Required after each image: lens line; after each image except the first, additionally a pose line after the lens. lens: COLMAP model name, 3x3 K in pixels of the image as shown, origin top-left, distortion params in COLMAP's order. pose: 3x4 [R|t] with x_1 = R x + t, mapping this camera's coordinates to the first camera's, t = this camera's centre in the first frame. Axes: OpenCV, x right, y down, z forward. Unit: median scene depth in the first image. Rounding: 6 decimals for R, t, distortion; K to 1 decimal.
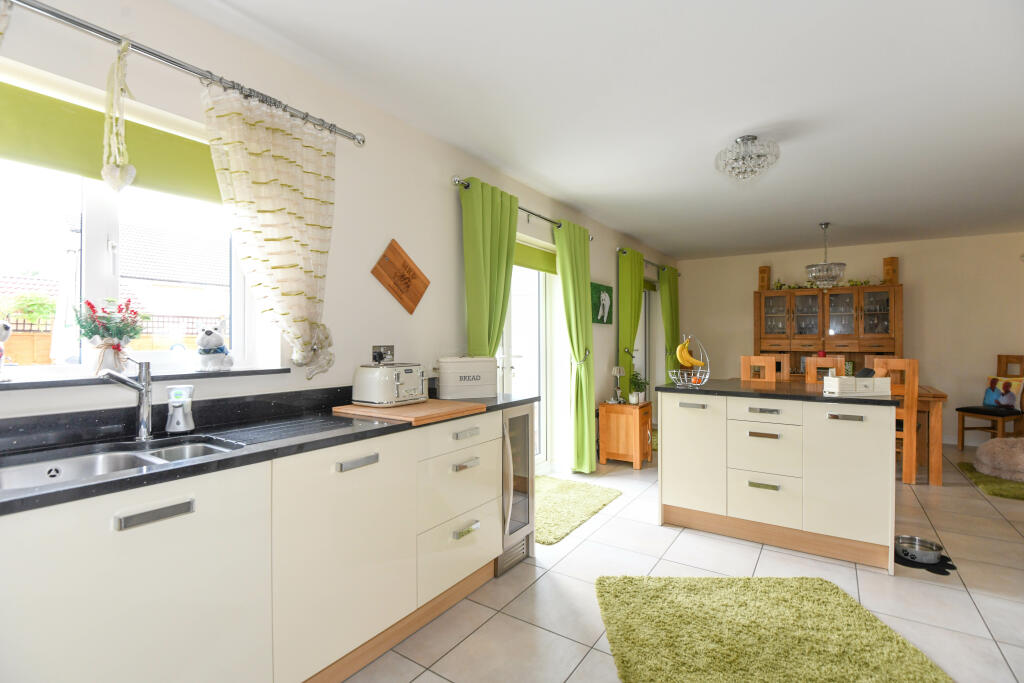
lens RADIAL K [[490.9, 0, 506.1], [0, 490.9, 337.5], [0, 0, 1]] dist [-0.003521, -0.001145]
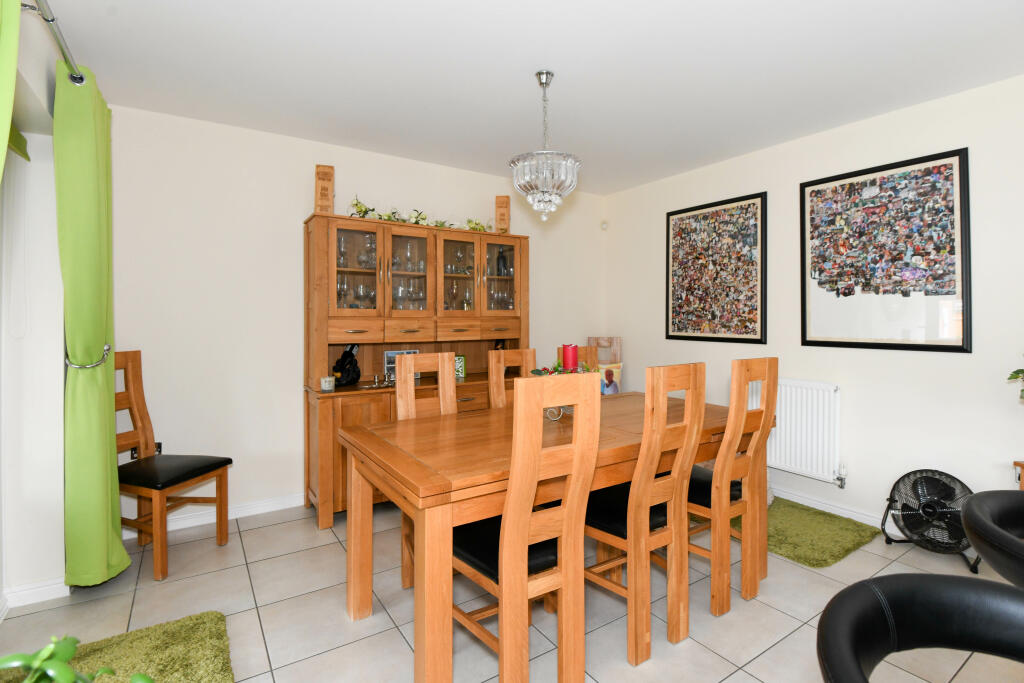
lens RADIAL K [[482.8, 0, 510.8], [0, 482.8, 316.9], [0, 0, 1]] dist [-0.000907, -0.000508]
pose [[0.371798, 0.000070, 0.928314, 0.176953], [-0.001002, 0.999999, 0.000325, 0.000910], [-0.928313, -0.001051, 0.371798, 0.739062]]
